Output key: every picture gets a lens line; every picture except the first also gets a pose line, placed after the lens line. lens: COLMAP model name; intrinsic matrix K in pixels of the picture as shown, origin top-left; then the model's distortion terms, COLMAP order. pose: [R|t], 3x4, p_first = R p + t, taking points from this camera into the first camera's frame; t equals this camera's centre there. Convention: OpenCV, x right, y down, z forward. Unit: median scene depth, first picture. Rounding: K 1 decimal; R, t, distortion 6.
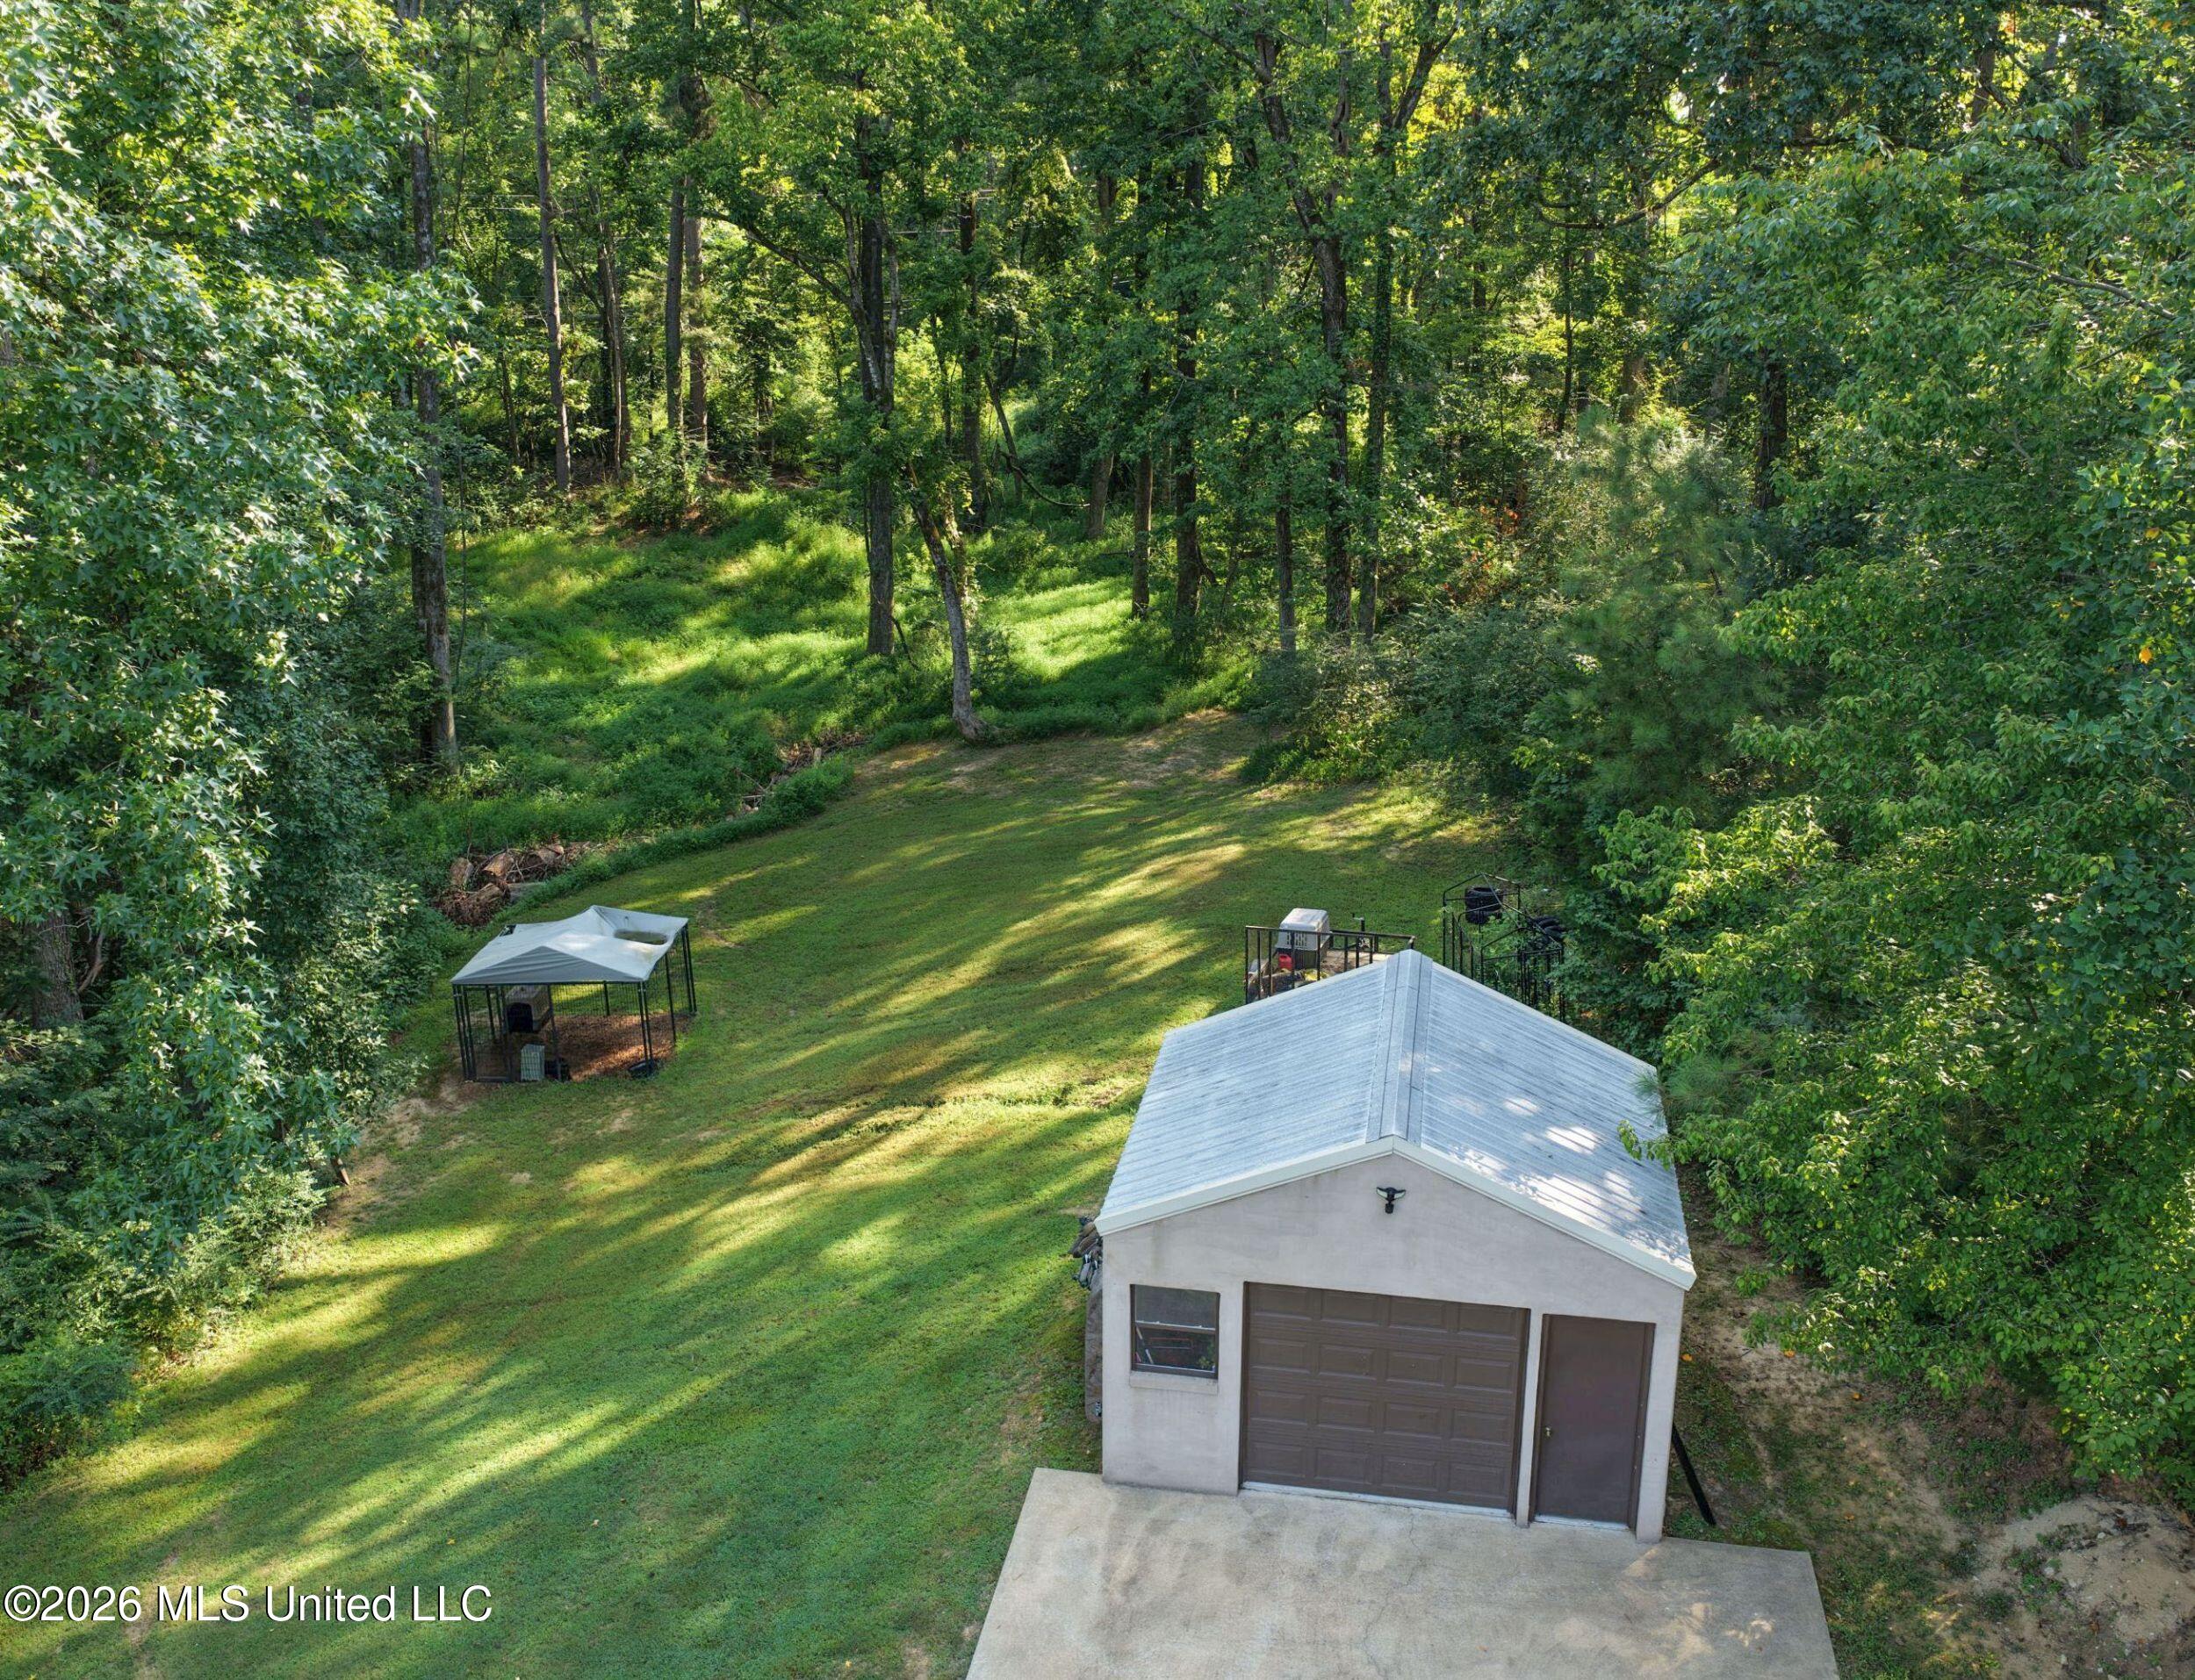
lens RADIAL K [[2087.4, 0, 1072.9], [0, 2087.4, 849.3], [0, 0, 1]] dist [0.001821, 0.000000]
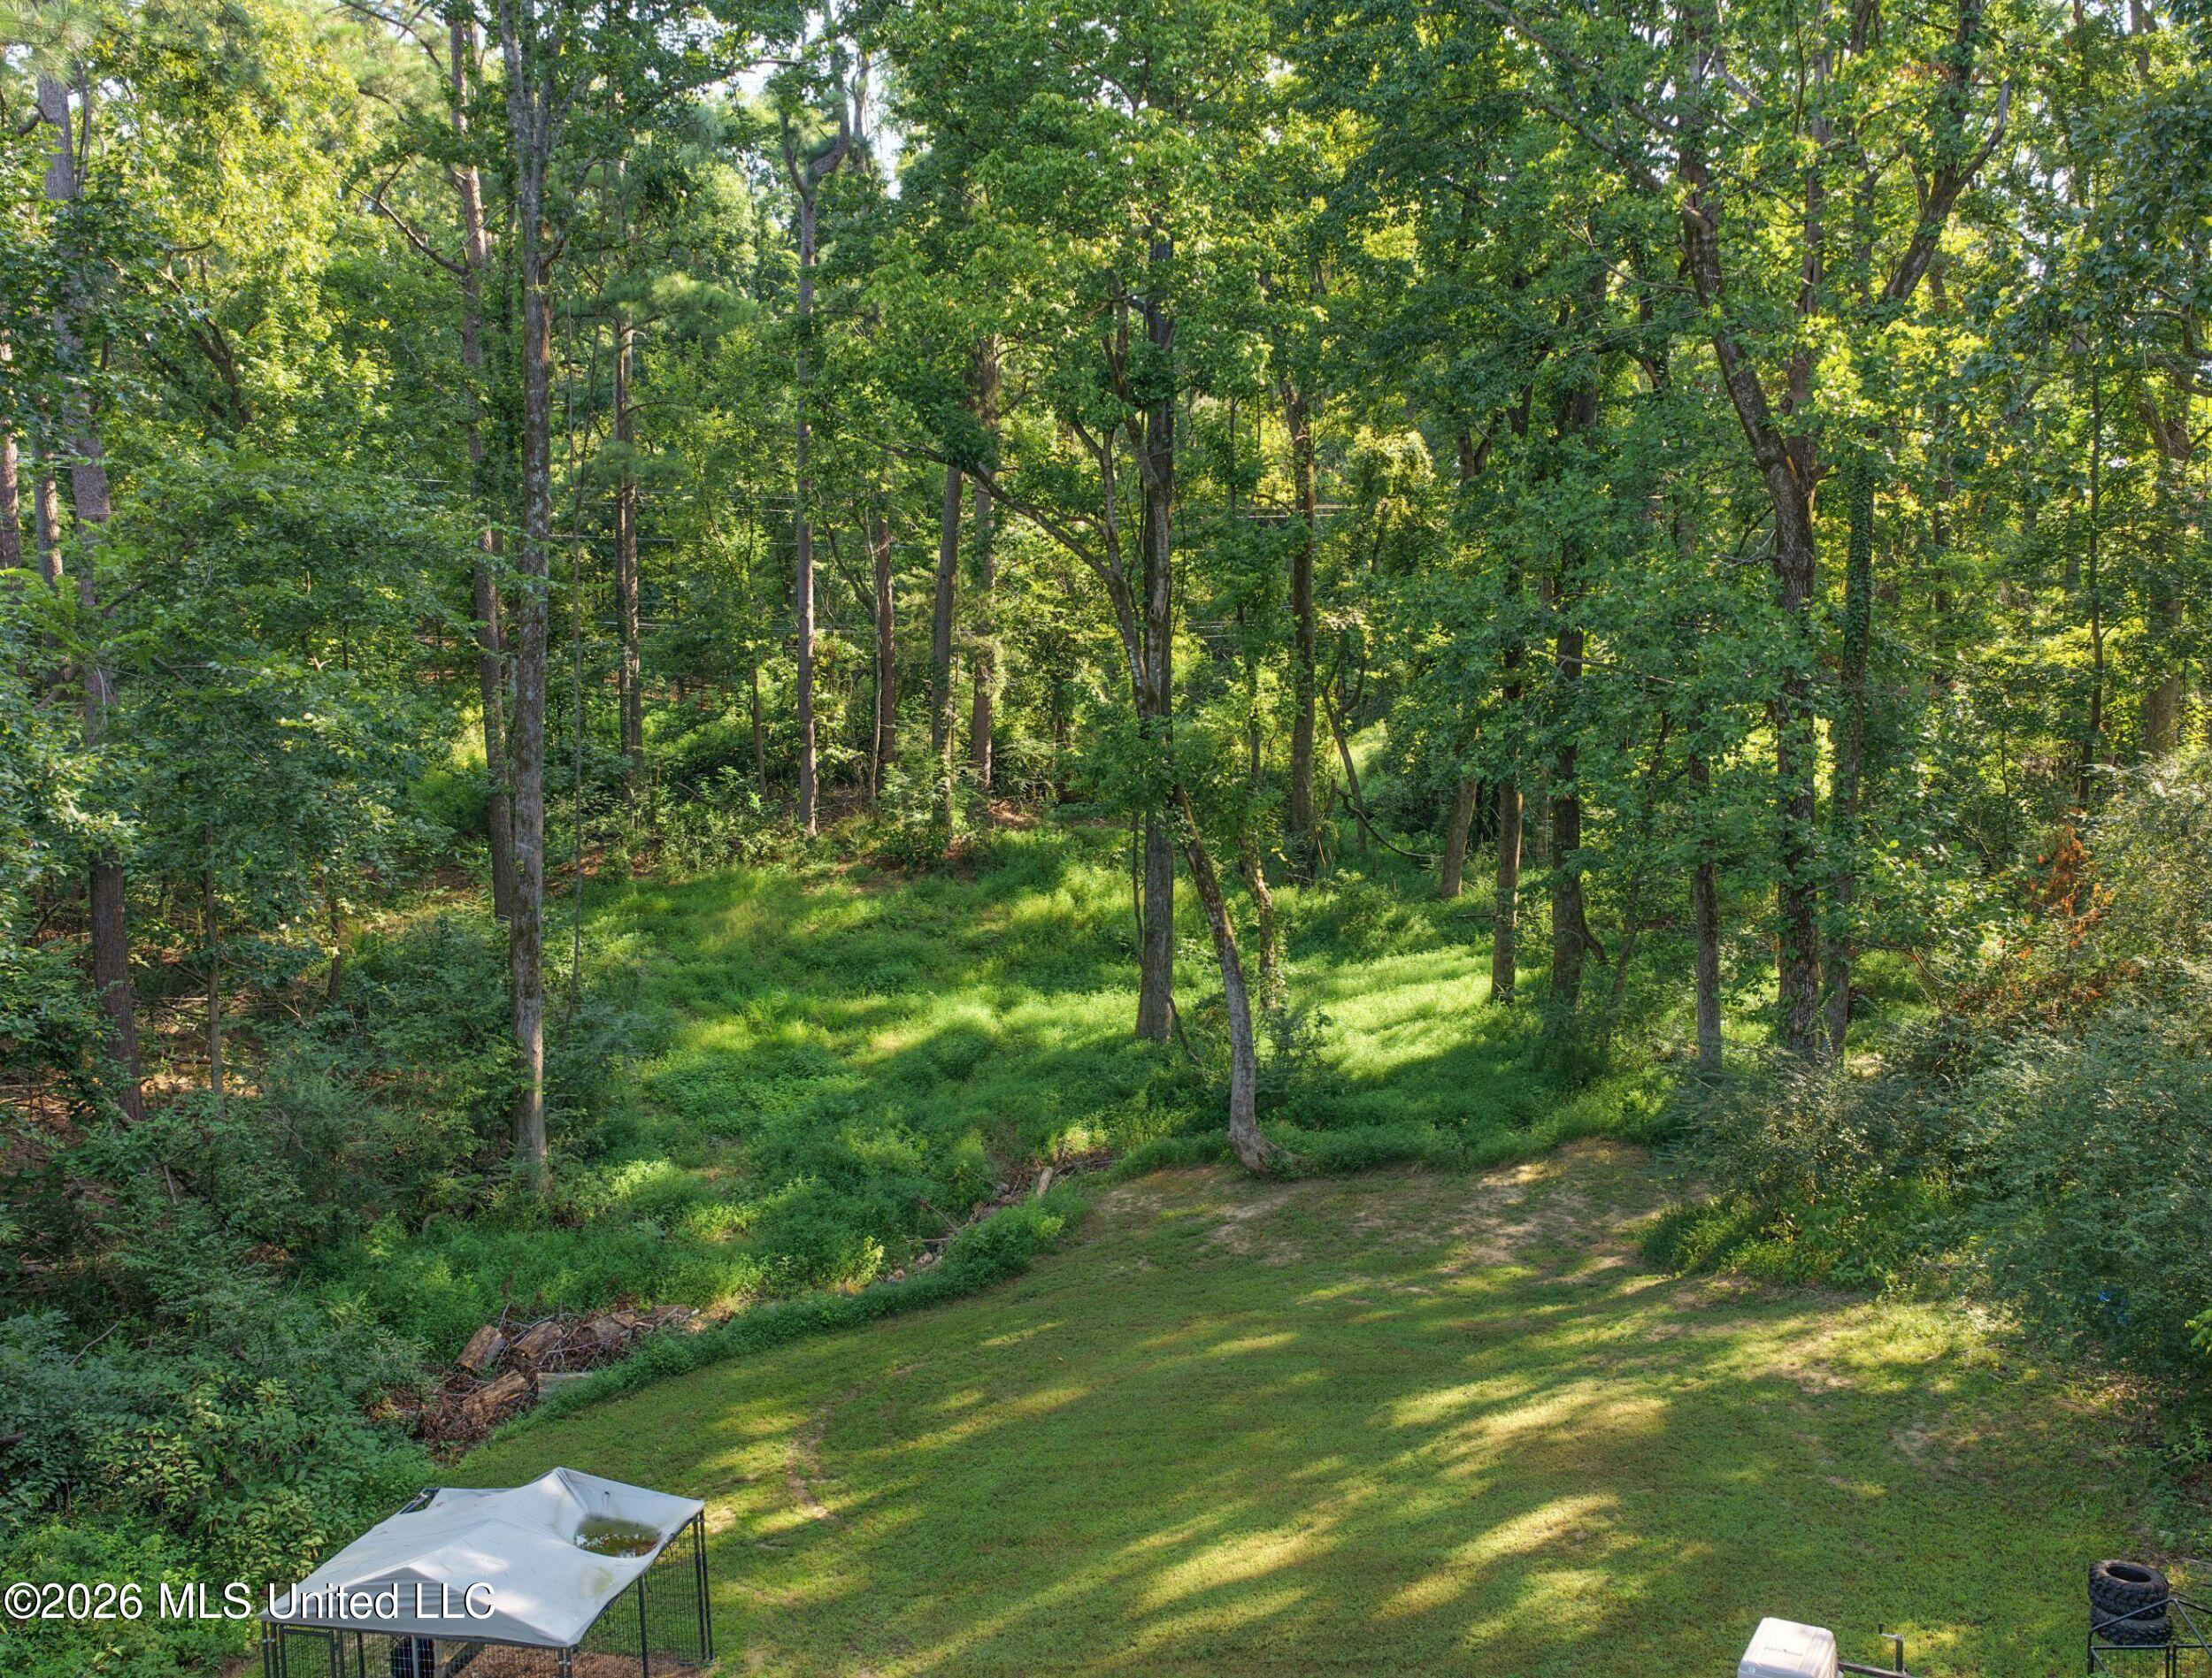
lens RADIAL K [[2089.4, 0, 1111.5], [0, 2089.4, 831.4], [0, 0, 1]] dist [0.006841, 0.000000]
pose [[0.986647, 0.024367, -0.161040, 0.022407], [-0.052456, 0.983603, -0.172552, -0.058304], [0.154195, 0.178695, 0.971747, 0.398584]]
